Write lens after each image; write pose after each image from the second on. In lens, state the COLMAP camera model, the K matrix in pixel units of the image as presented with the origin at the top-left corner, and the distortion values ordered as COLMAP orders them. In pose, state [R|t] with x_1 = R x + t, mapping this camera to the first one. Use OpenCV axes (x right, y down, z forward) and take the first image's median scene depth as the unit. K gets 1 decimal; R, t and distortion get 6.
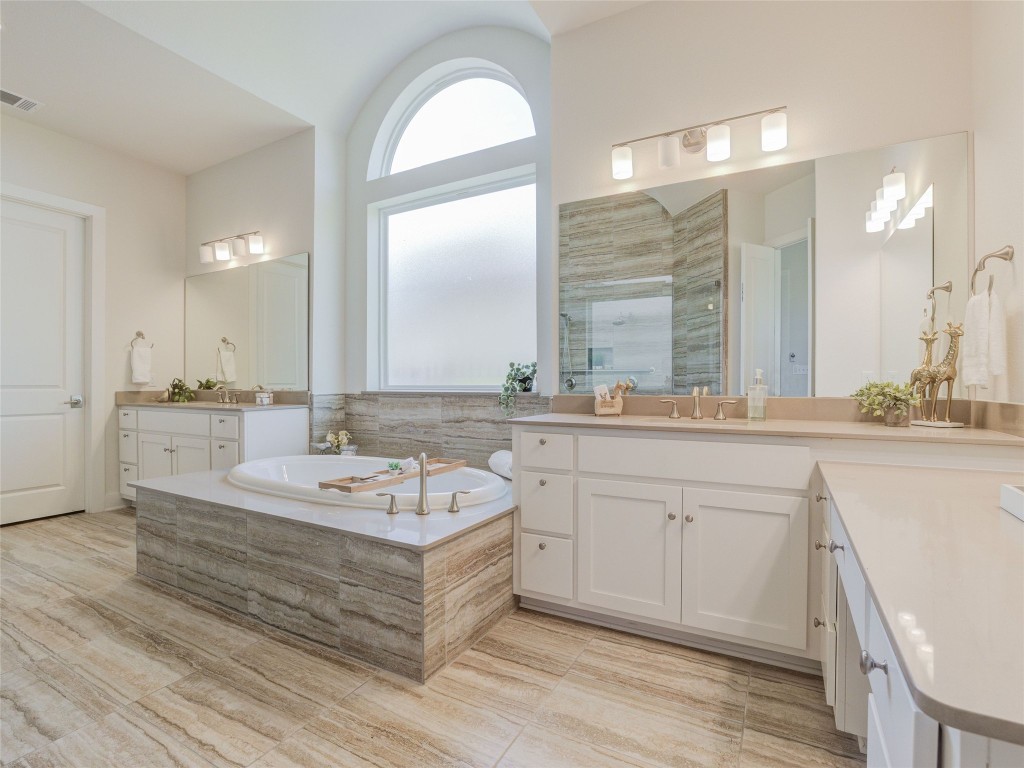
lens RADIAL K [[493.5, 0, 511.9], [0, 493.5, 384.5], [0, 0, 1]] dist [-0.030960, -0.000074]
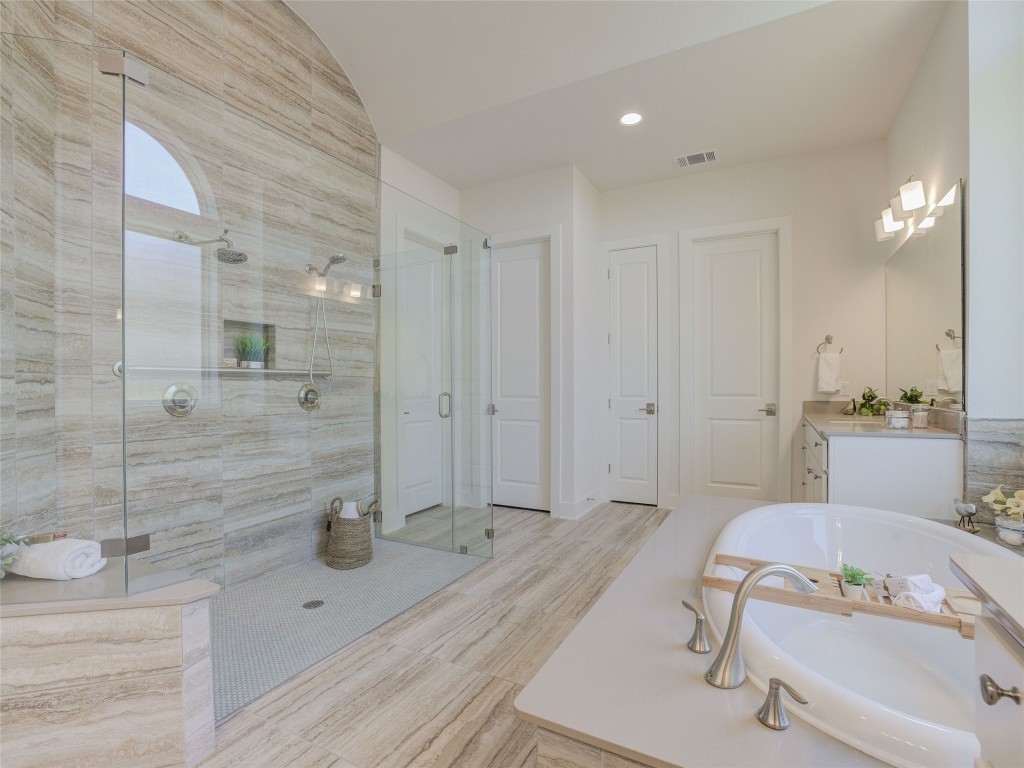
lens RADIAL K [[493.5, 0, 510.4], [0, 493.5, 383.5], [0, 0, 1]] dist [-0.030960, -0.000074]
pose [[-0.002128, -0.003705, -0.999991, 0.156032], [-0.003231, 0.999988, -0.003698, -0.014973], [0.999993, 0.003223, -0.002140, 0.423439]]
